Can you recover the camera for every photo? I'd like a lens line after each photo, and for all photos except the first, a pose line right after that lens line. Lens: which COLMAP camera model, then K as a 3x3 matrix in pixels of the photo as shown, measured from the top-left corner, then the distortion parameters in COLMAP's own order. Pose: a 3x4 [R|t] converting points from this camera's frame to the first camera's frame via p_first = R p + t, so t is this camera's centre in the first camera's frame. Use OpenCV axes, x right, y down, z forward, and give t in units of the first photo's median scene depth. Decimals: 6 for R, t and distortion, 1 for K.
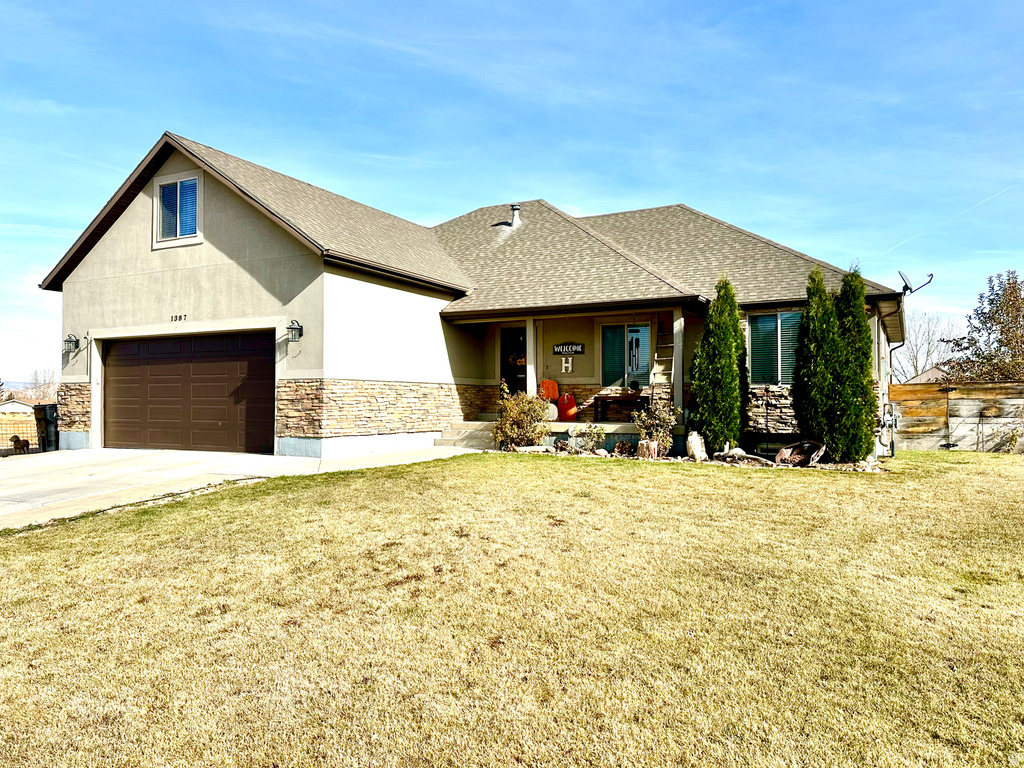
lens RADIAL K [[733.1, 0, 520.9], [0, 733.1, 381.8], [0, 0, 1]] dist [0.039523, -0.002487]
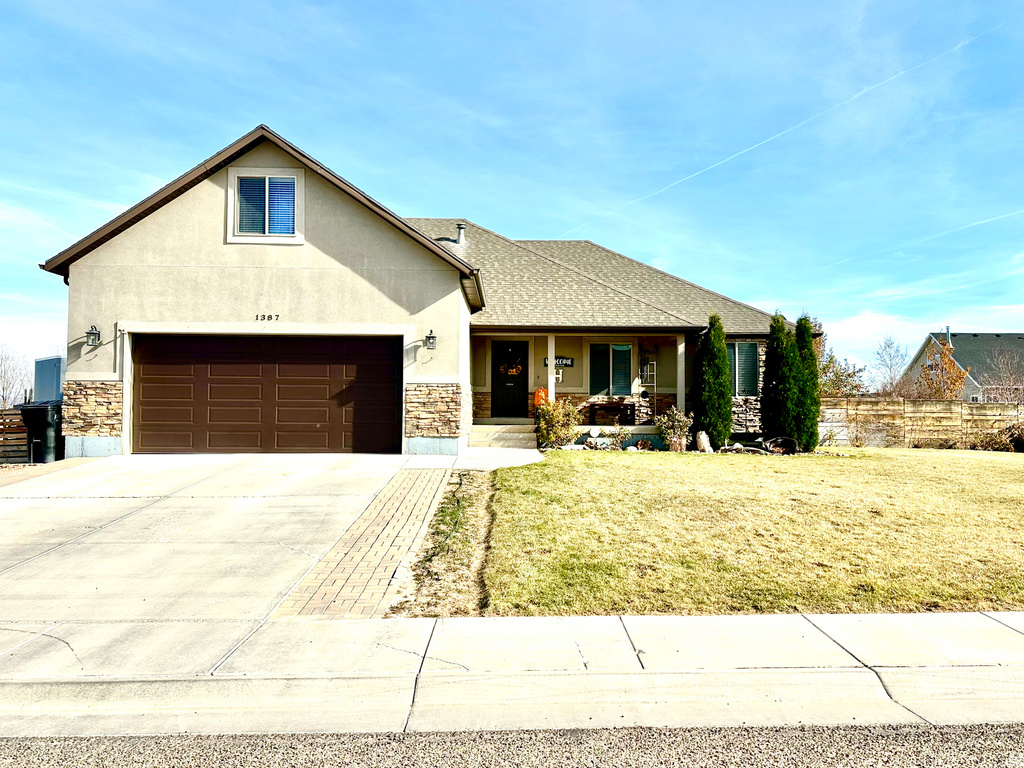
lens RADIAL K [[794.4, 0, 517.3], [0, 794.4, 379.8], [0, 0, 1]] dist [0.097598, -0.149399]
pose [[0.882233, 0.026455, 0.470069, -0.663287], [-0.019627, 0.999619, -0.019422, 0.009792], [-0.470403, 0.007909, 0.882416, -0.084477]]
